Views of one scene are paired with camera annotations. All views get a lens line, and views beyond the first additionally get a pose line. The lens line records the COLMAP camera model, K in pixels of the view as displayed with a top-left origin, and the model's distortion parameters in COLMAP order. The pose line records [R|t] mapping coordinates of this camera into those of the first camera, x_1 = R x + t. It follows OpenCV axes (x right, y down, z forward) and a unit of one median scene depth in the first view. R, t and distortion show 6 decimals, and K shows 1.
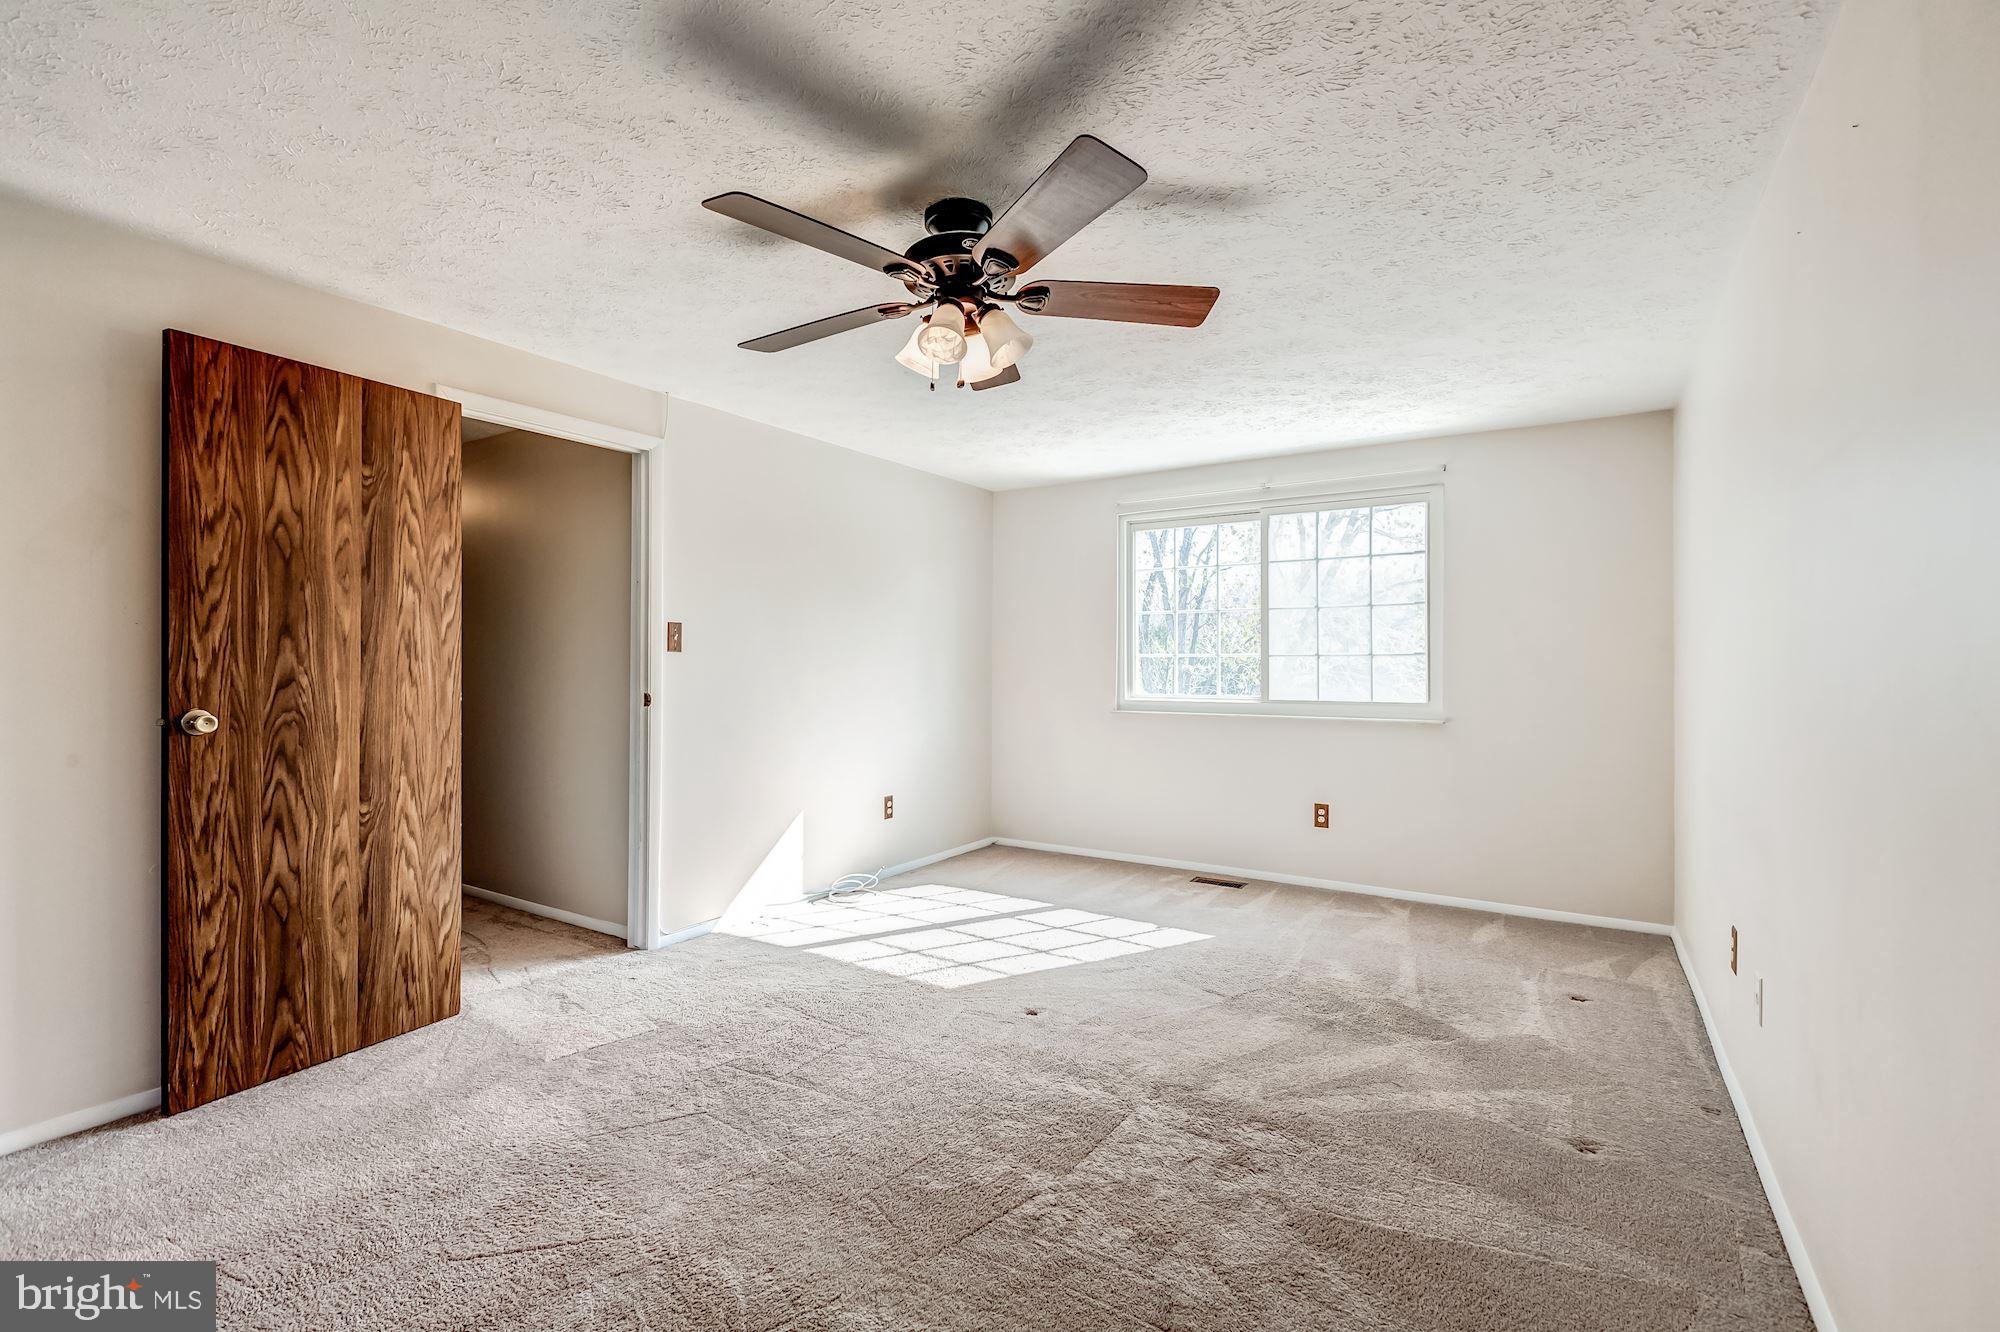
lens RADIAL K [[891.9, 0, 996.3], [0, 891.9, 662.2], [0, 0, 1]] dist [0.005455, -0.001280]
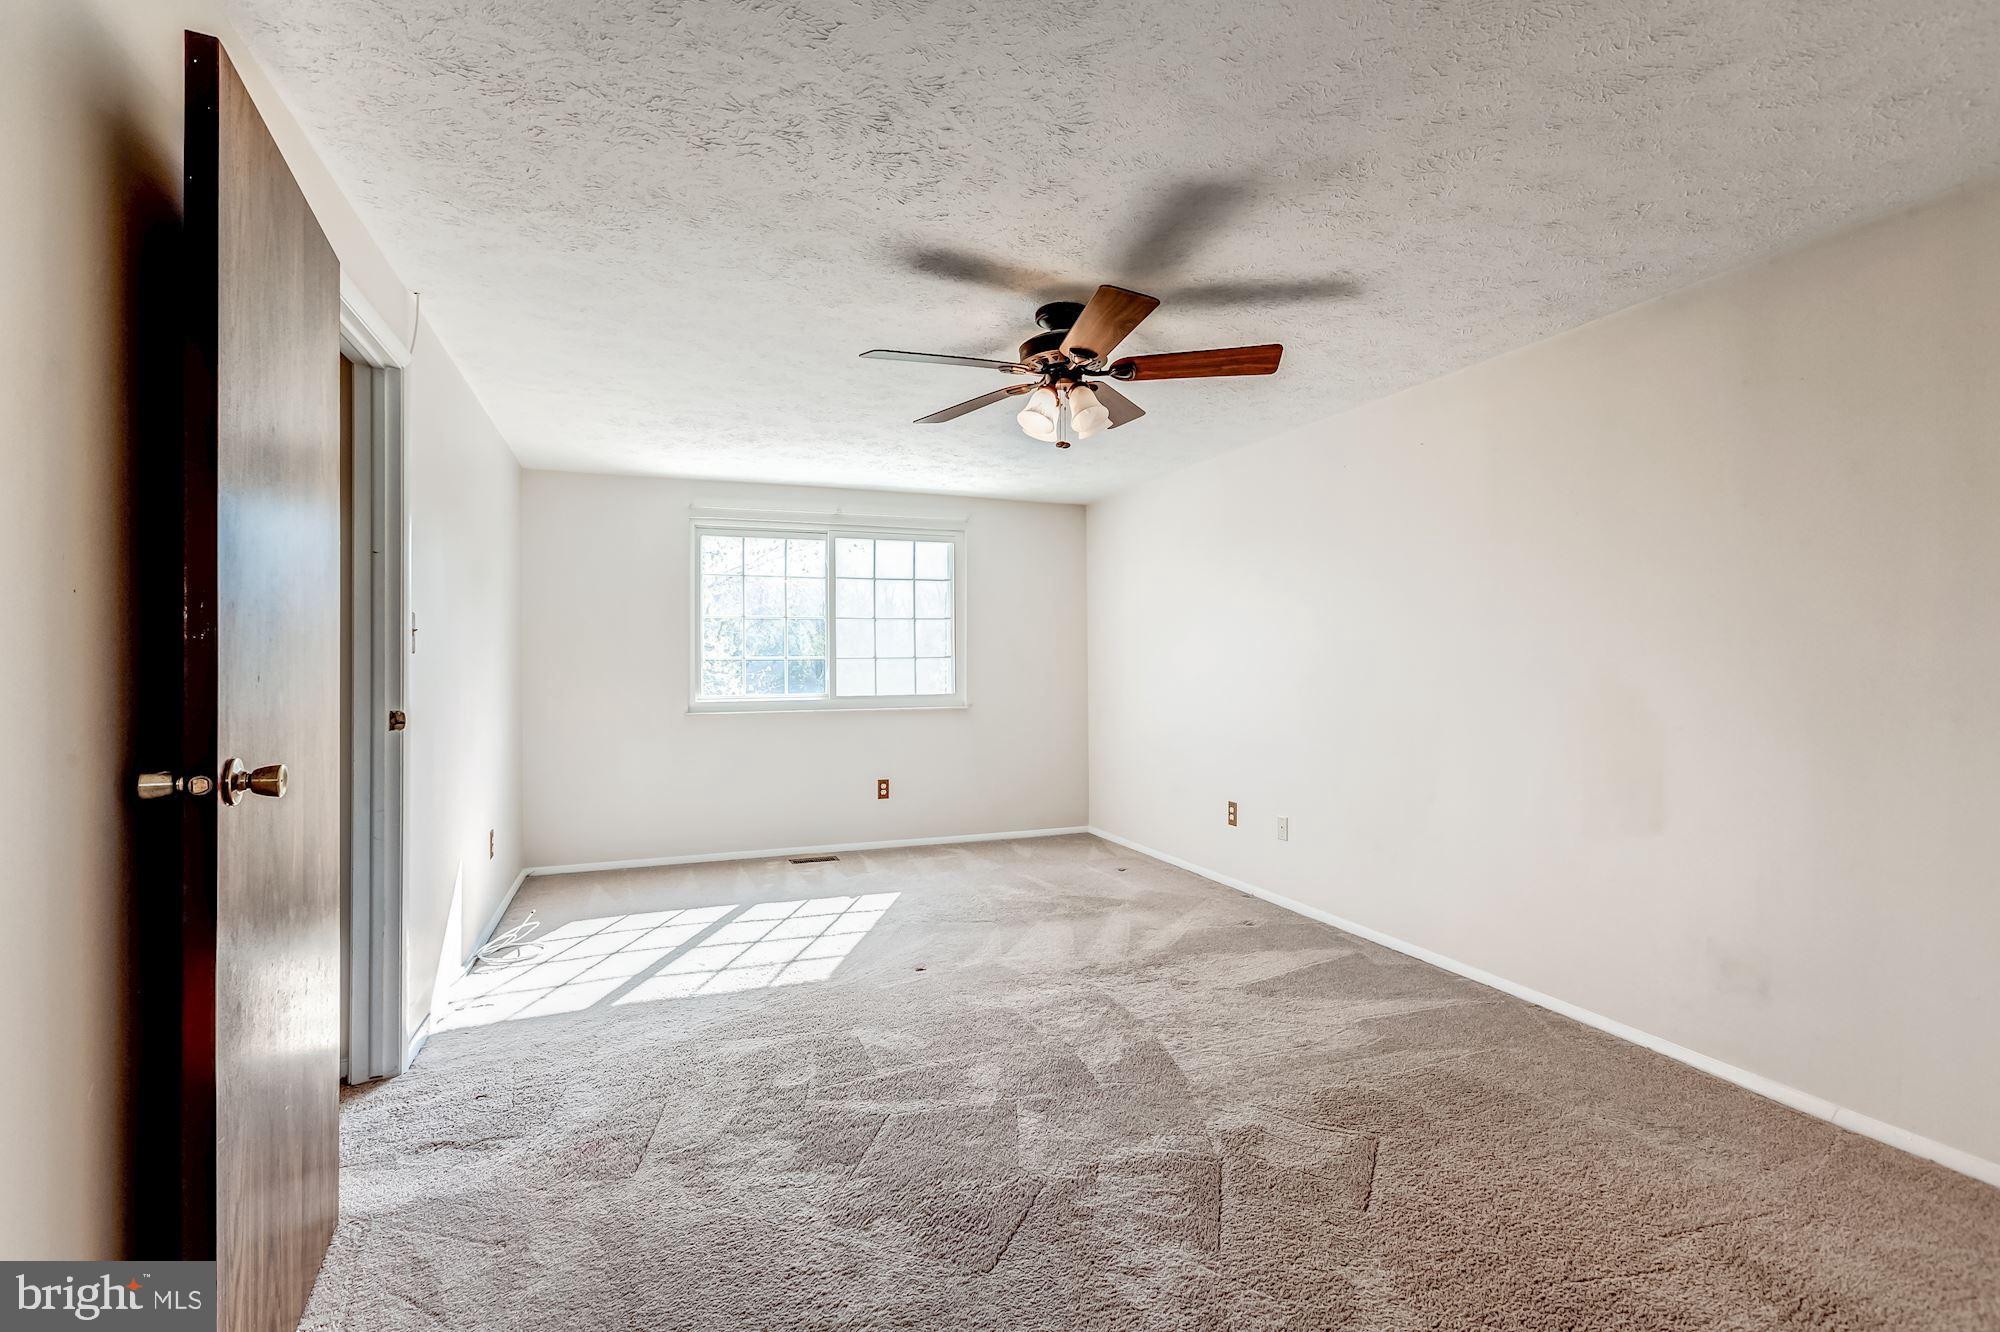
lens RADIAL K [[891.9, 0, 999.8], [0, 891.9, 658.5], [0, 0, 1]] dist [0.005455, -0.001280]
pose [[0.587078, -0.000358, 0.809531, -0.831420], [0.005640, 0.999977, -0.003648, -0.002188], [-0.809511, 0.006707, 0.587066, 0.240781]]
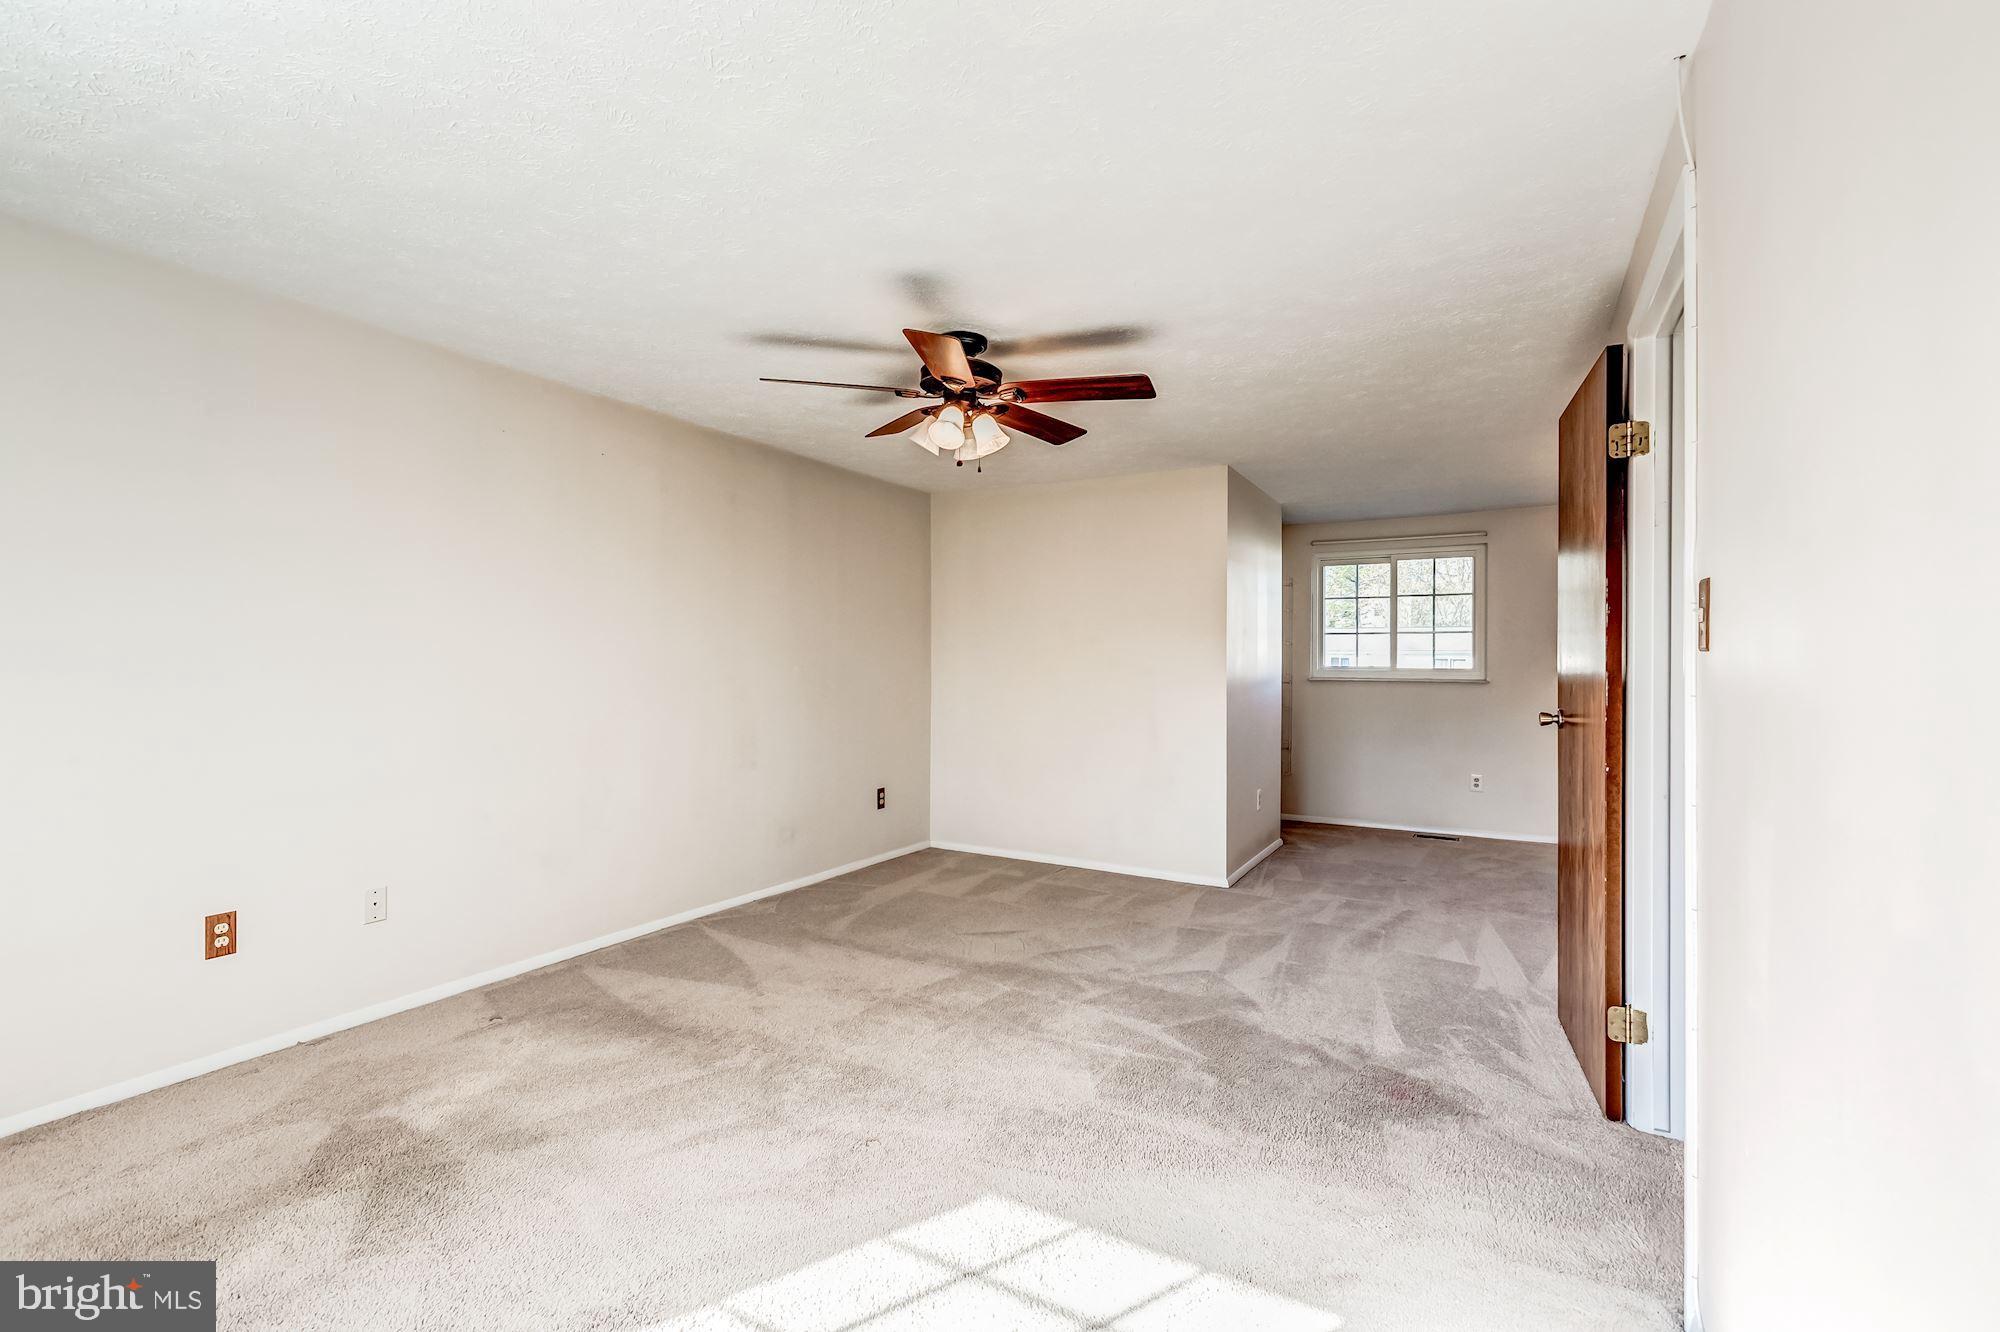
lens RADIAL K [[891.9, 0, 993.0], [0, 891.9, 675.3], [0, 0, 1]] dist [0.005455, -0.001280]
pose [[-0.998895, -0.010298, -0.045854, -0.021703], [-0.011054, 0.999807, 0.016267, -0.005103], [0.045678, 0.016756, -0.998816, 1.730852]]
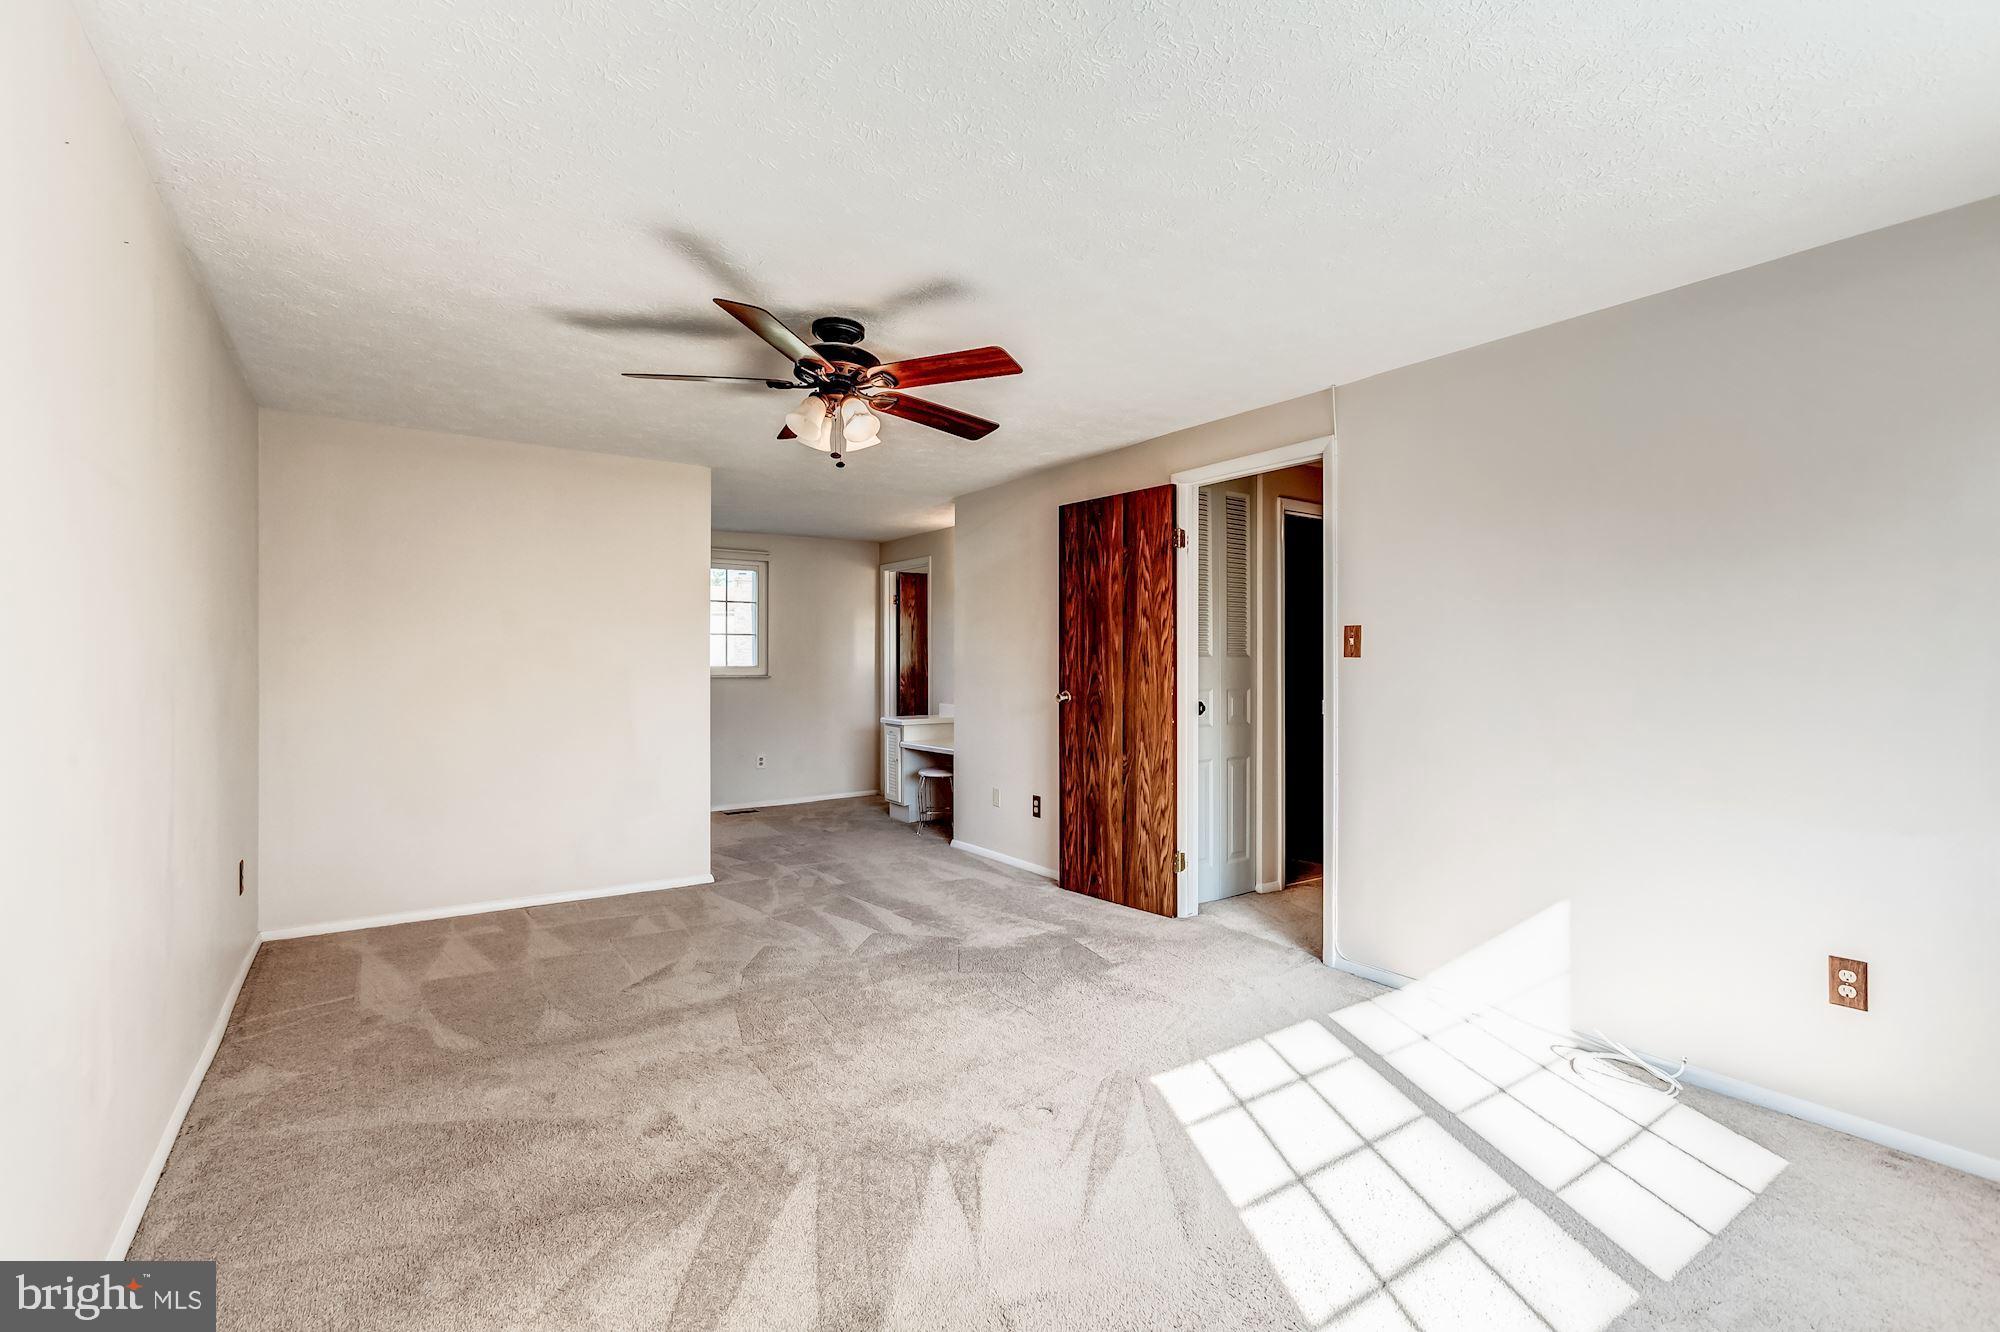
lens RADIAL K [[891.9, 0, 1003.7], [0, 891.9, 666.3], [0, 0, 1]] dist [0.005455, -0.001280]
pose [[-0.374808, -0.006676, -0.927078, 0.785622], [-0.007463, 0.999963, -0.004183, 0.005711], [0.927072, 0.005351, -0.374844, 1.258889]]
